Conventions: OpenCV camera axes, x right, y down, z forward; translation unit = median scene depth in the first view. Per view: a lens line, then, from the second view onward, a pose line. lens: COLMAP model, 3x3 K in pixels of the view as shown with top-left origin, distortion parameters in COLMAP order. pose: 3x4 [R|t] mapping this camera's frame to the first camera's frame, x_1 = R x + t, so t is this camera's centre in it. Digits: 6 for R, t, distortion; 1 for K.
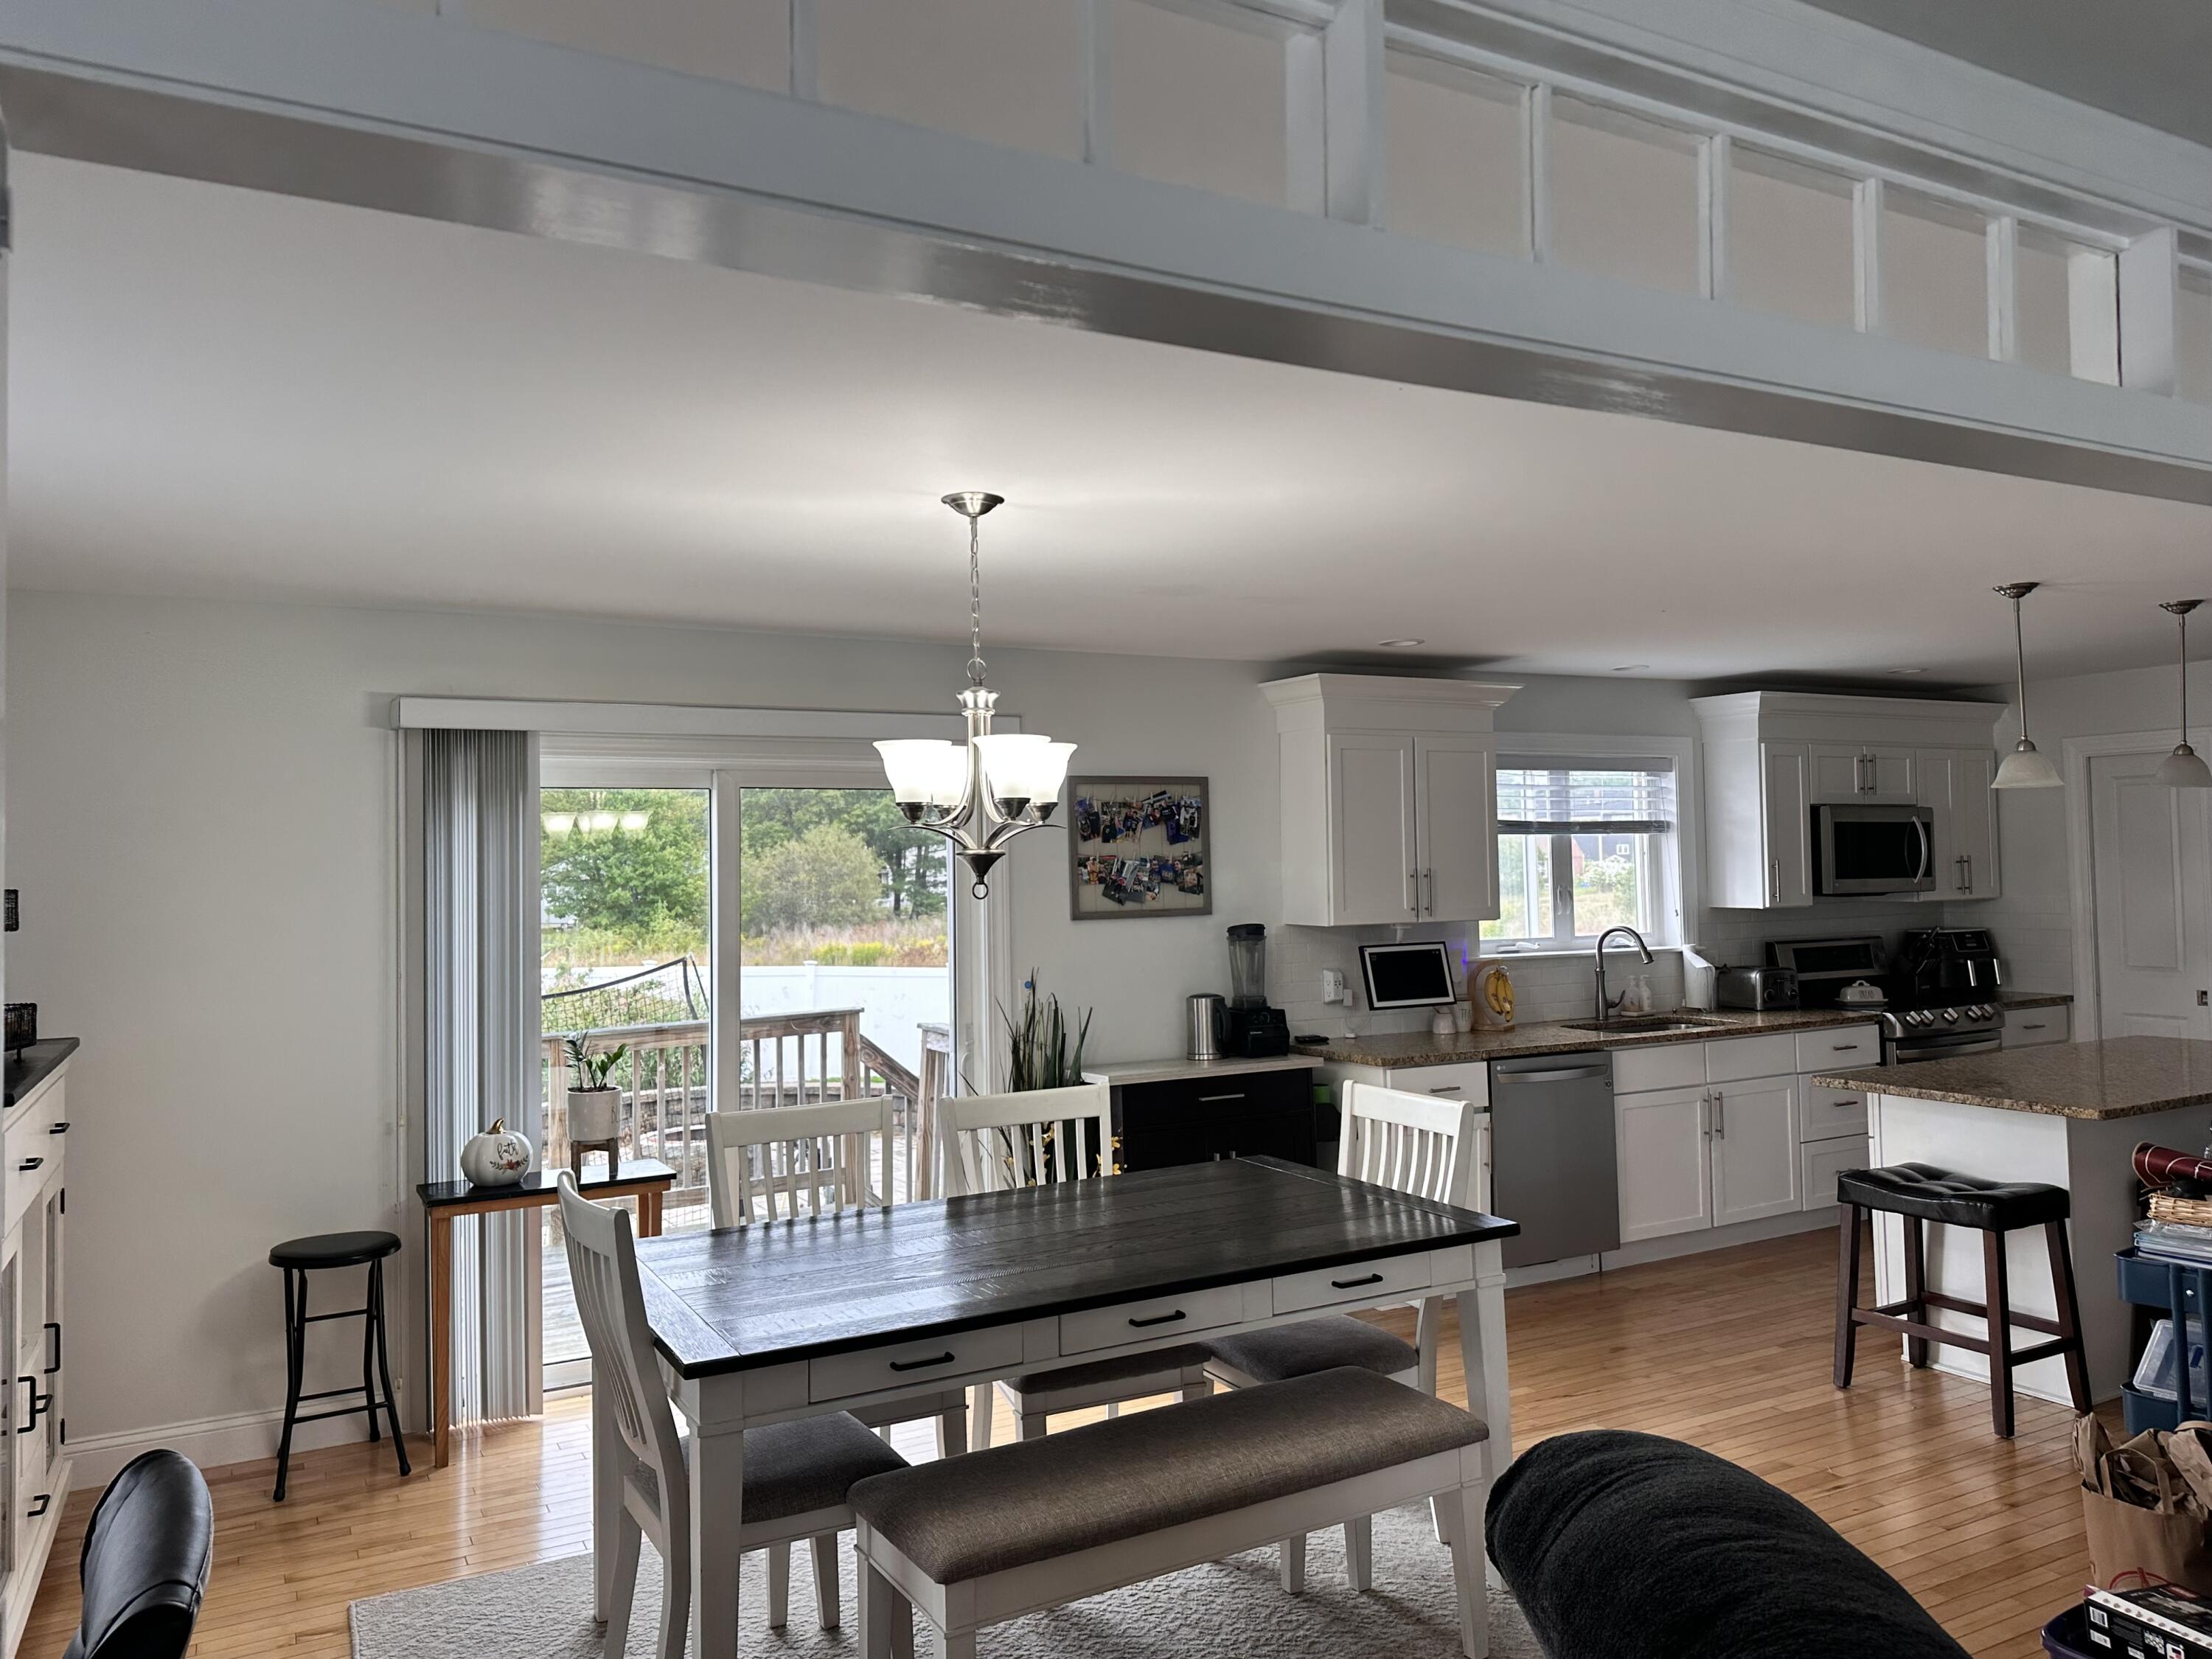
lens RADIAL K [[1593.0, 0, 1130.0], [0, 1593.0, 805.2], [0, 0, 1]] dist [0.121687, -0.208441]
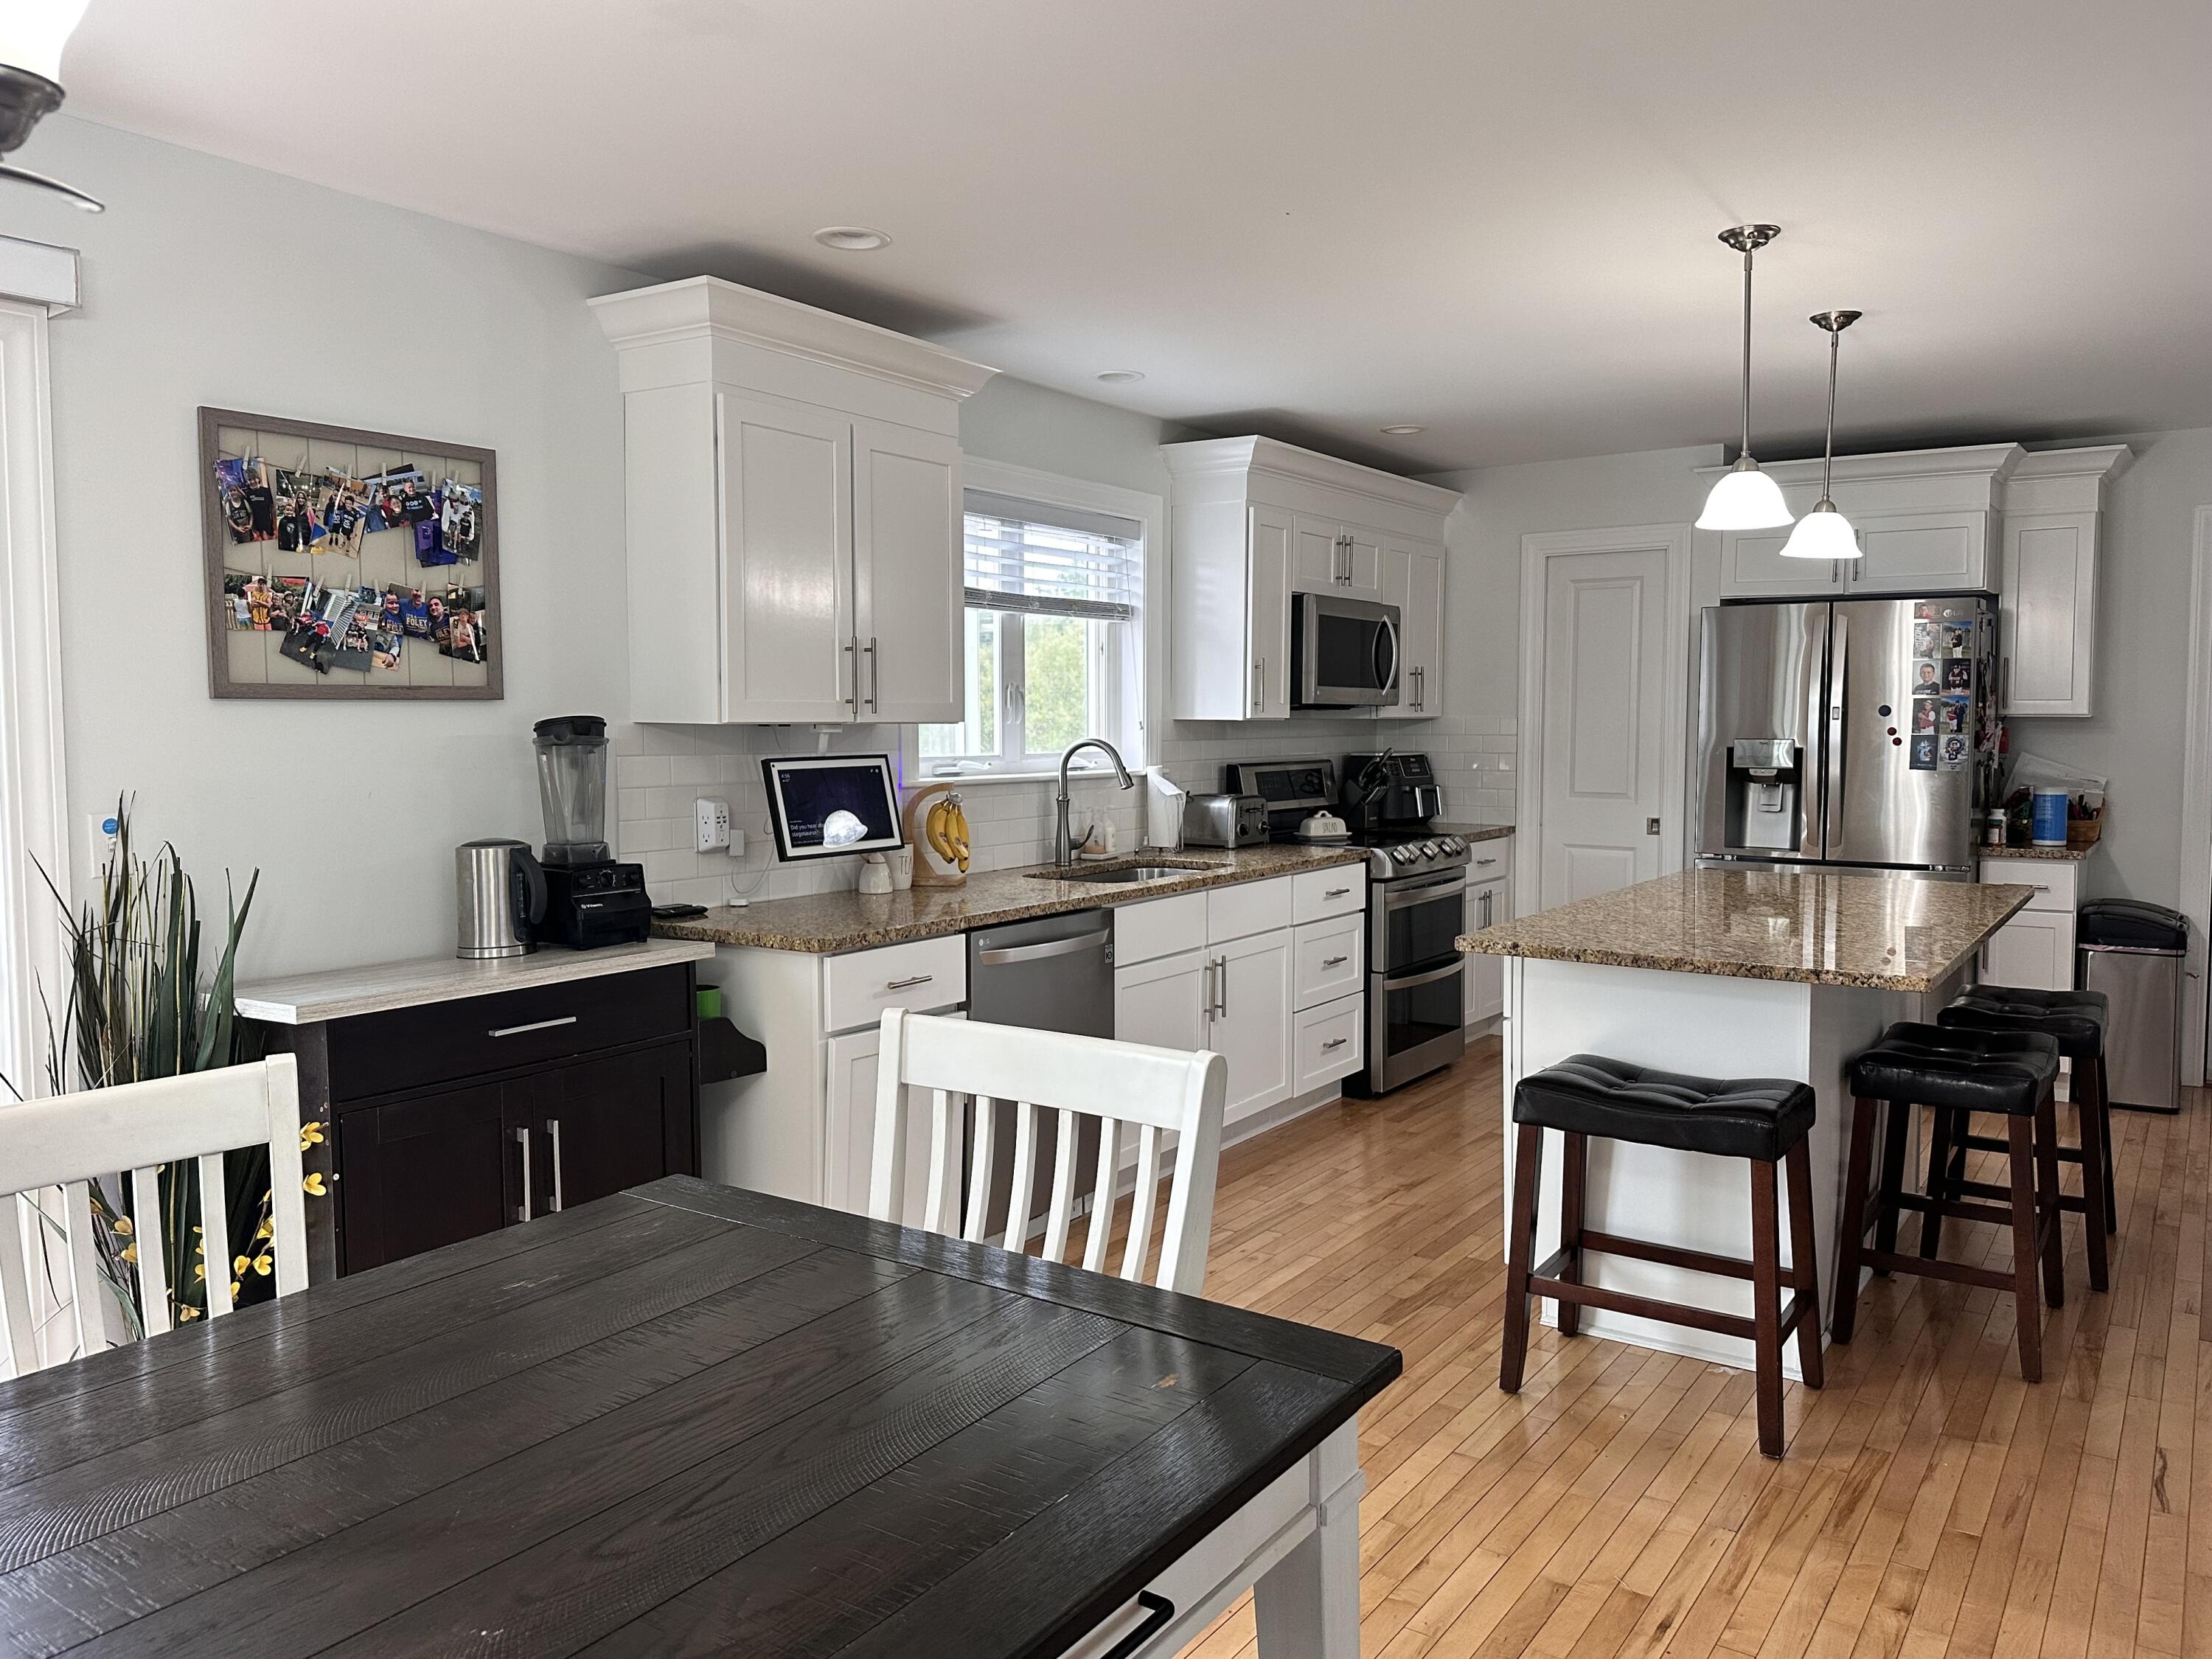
lens RADIAL K [[1593.0, 0, 1130.0], [0, 1593.0, 805.2], [0, 0, 1]] dist [0.121687, -0.208441]
pose [[0.896006, -0.006427, 0.443996, -0.003992], [-0.034528, 0.995859, 0.084094, 0.049995], [-0.442698, -0.090679, 0.892074, 0.391792]]
